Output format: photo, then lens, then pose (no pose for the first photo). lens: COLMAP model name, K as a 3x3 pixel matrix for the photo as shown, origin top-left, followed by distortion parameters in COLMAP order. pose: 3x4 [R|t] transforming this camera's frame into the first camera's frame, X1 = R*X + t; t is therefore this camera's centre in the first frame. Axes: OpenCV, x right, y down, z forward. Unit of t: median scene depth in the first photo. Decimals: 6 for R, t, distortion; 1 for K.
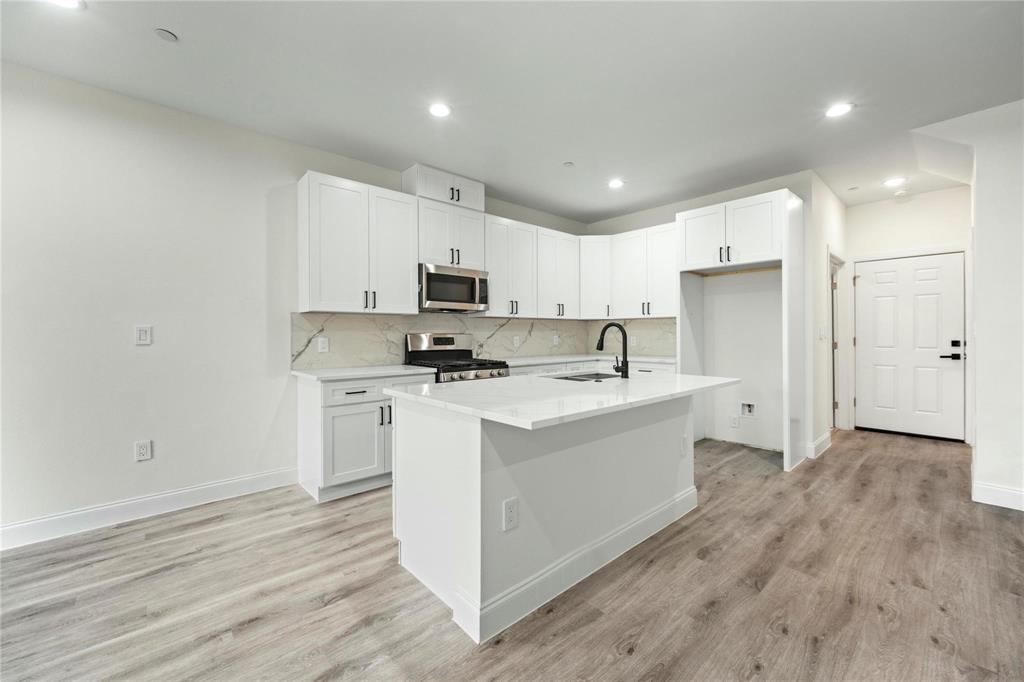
lens RADIAL K [[408.3, 0, 511.6], [0, 408.3, 334.9], [0, 0, 1]] dist [-0.004773, -0.000431]
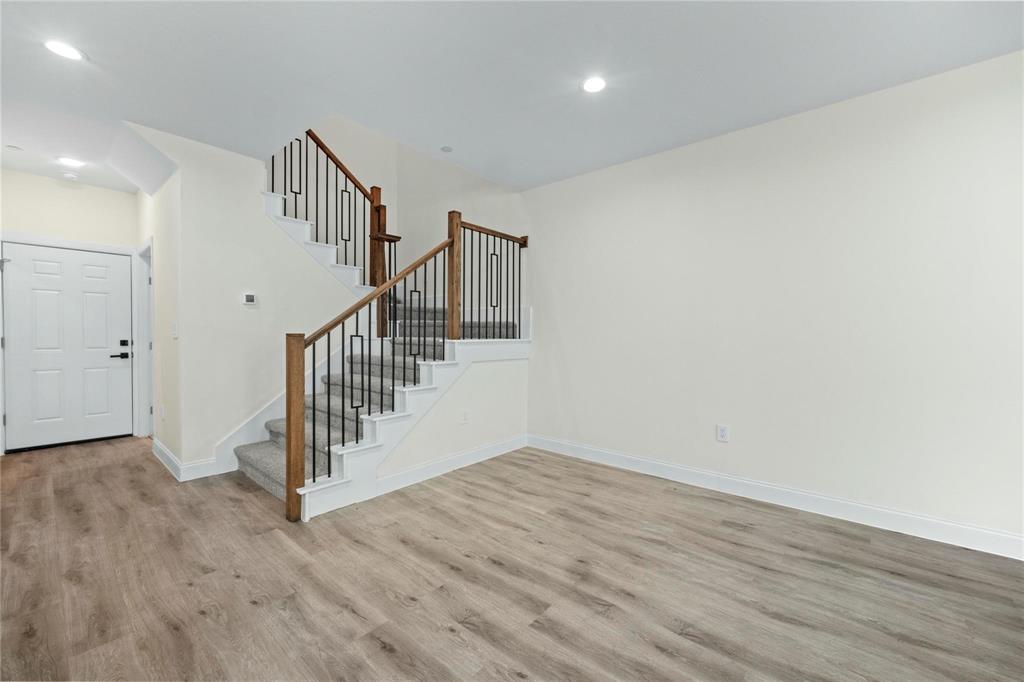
lens RADIAL K [[402.6, 0, 512.1], [0, 402.6, 343.0], [0, 0, 1]] dist [-0.003963, -0.000381]
pose [[-0.136636, -0.017305, 0.990470, -0.092491], [-0.004995, 0.999847, 0.016780, -0.001122], [-0.990609, -0.002655, -0.136702, 0.245457]]
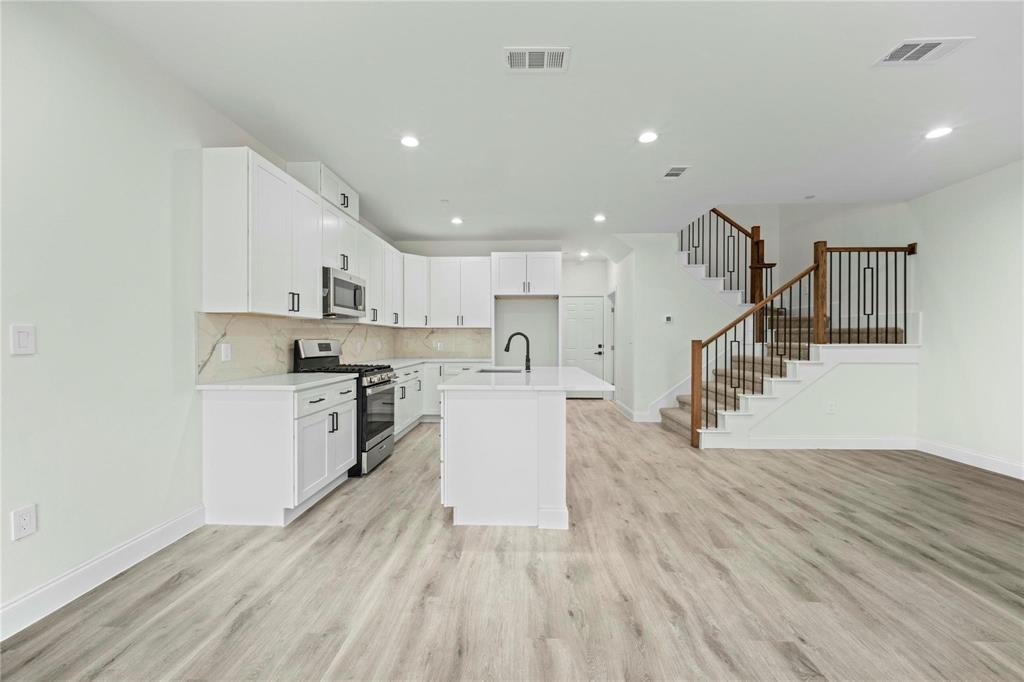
lens RADIAL K [[402.6, 0, 512.1], [0, 402.6, 343.0], [0, 0, 1]] dist [-0.003963, -0.000381]
pose [[0.697591, -0.001205, 0.716495, -0.778859], [-0.001284, 0.999995, 0.002931, 0.003124], [-0.716495, -0.002965, 0.697586, 0.018809]]
